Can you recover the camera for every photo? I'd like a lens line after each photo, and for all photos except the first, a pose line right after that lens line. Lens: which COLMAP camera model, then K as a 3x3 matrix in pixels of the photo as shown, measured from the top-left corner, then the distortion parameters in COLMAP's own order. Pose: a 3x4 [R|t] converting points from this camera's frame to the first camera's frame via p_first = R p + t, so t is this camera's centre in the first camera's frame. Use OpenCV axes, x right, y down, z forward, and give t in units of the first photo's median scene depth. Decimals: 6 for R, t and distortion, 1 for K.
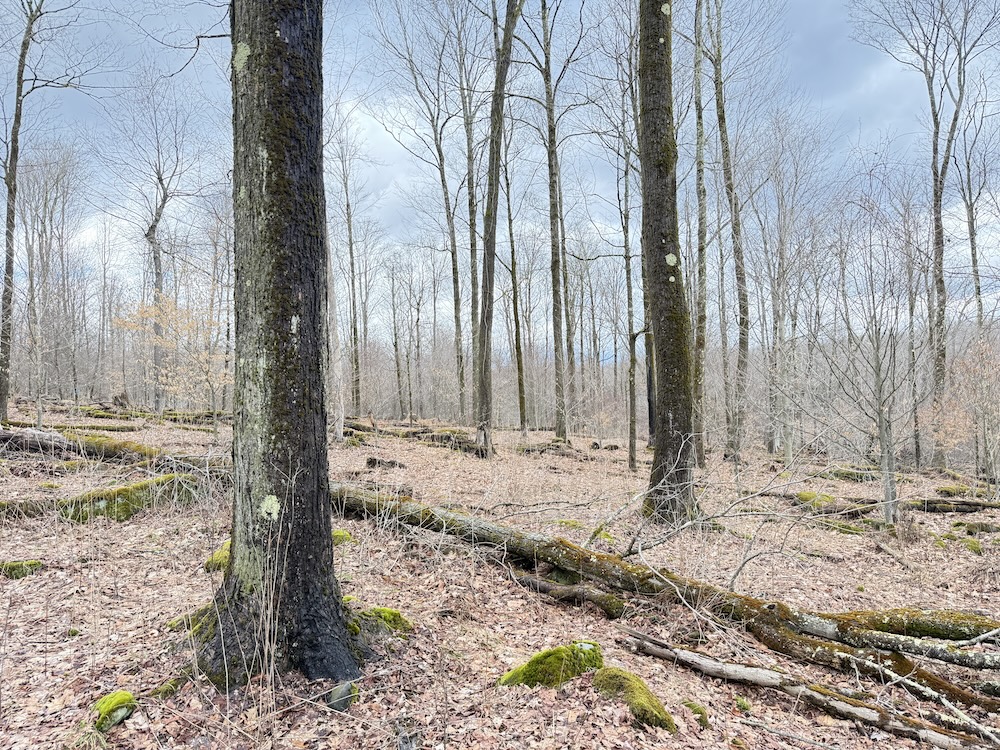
lens RADIAL K [[697.2, 0, 500.9], [0, 697.2, 376.3], [0, 0, 1]] dist [0.005698, -0.006692]
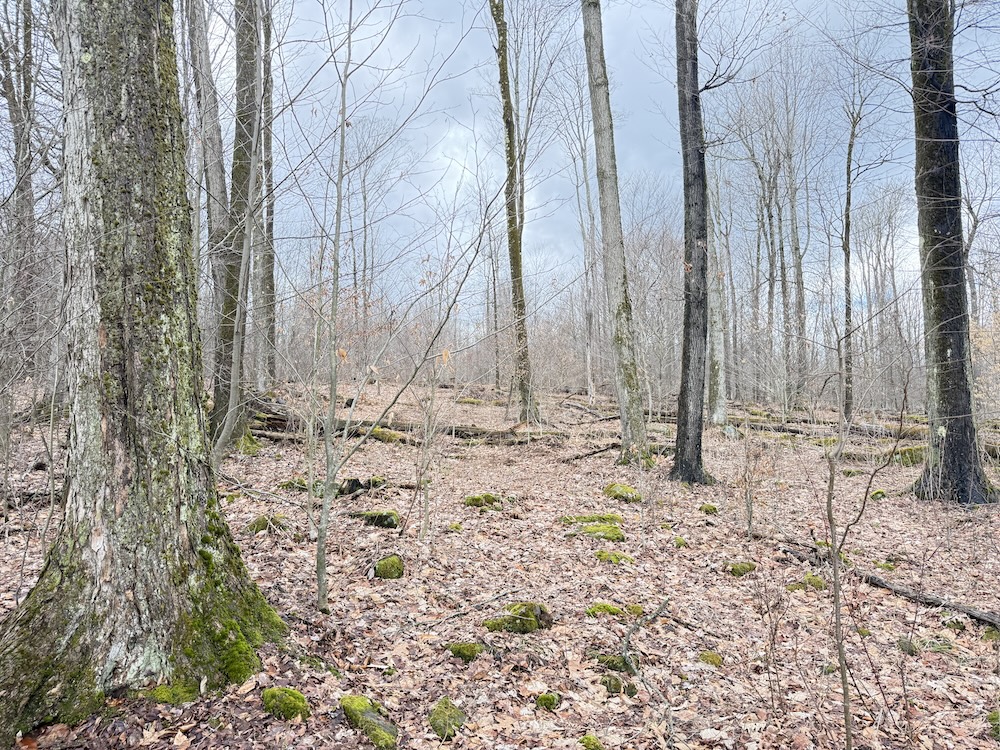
lens RADIAL K [[697.2, 0, 500.5], [0, 697.2, 375.4], [0, 0, 1]] dist [0.005698, -0.006692]
pose [[0.464176, -0.051580, -0.884240, 0.515518], [0.028984, 0.998653, -0.043039, 0.027441], [0.885268, -0.005651, 0.465046, -0.681048]]
